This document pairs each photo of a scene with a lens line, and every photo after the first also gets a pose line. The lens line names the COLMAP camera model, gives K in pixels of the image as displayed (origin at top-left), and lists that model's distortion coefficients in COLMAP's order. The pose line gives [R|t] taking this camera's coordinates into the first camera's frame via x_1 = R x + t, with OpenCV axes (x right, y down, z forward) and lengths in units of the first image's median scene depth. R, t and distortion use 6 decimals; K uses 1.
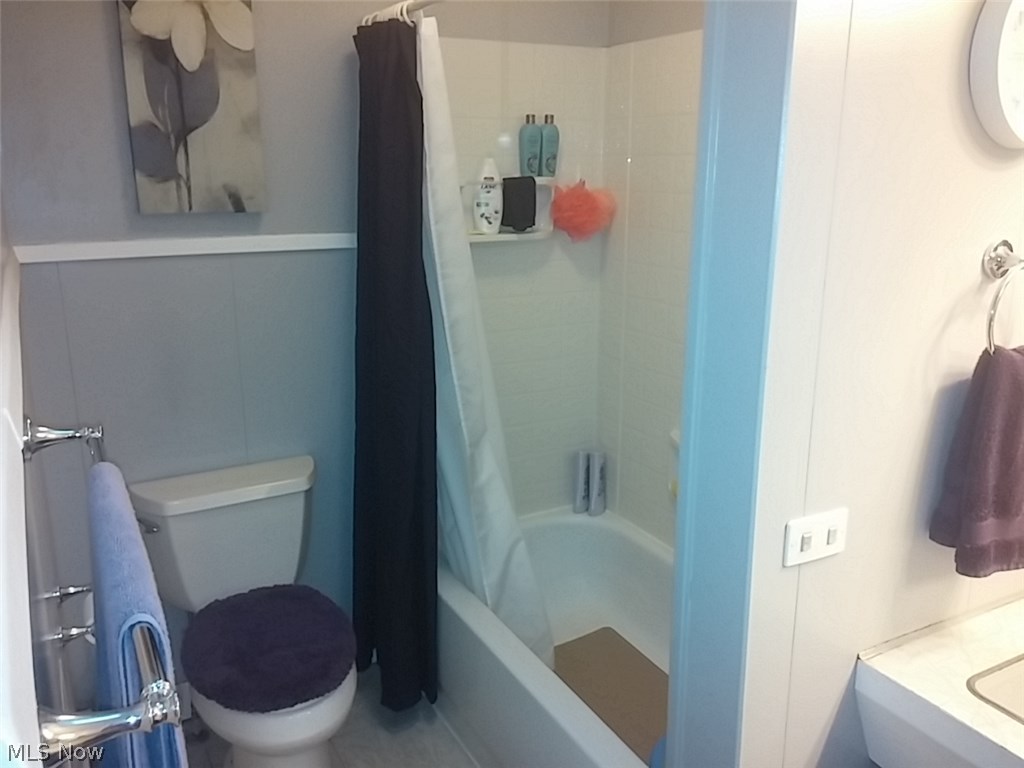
lens RADIAL K [[871.4, 0, 511.3], [0, 871.4, 376.1], [0, 0, 1]] dist [0.106070, -0.149398]
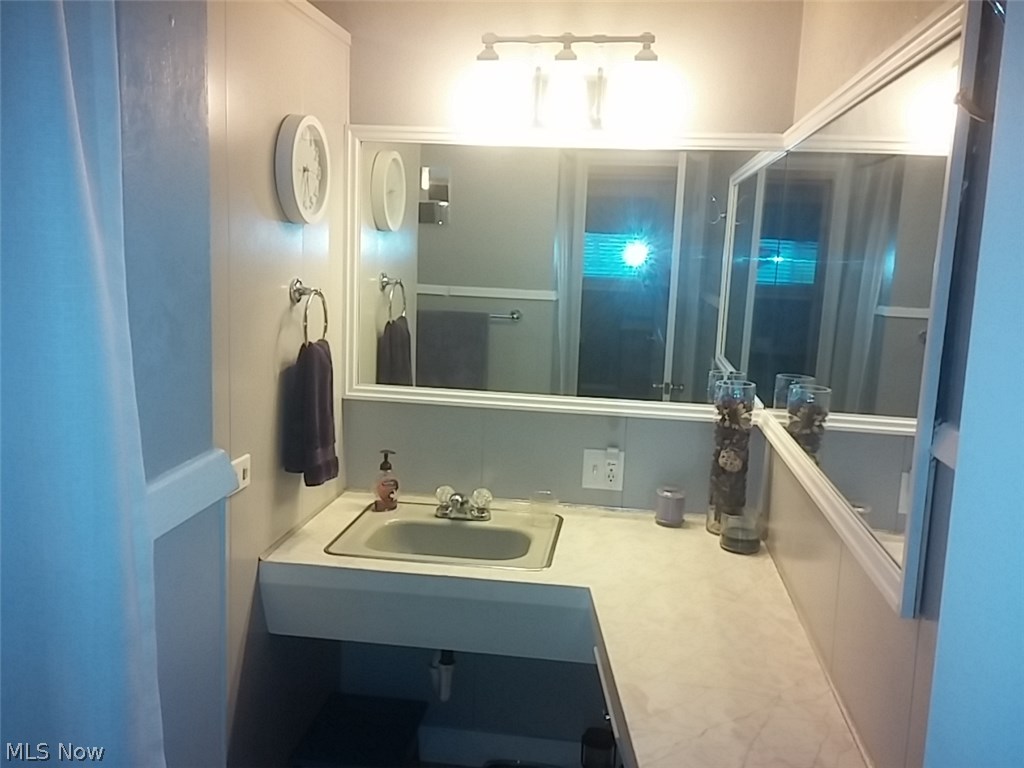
lens RADIAL K [[871.4, 0, 511.3], [0, 871.4, 376.1], [0, 0, 1]] dist [0.106070, -0.149398]
pose [[0.596249, -0.094706, 0.797194, -0.520782], [0.162797, 0.986649, -0.004549, 0.094813], [-0.786119, 0.132494, 0.603707, -0.267123]]
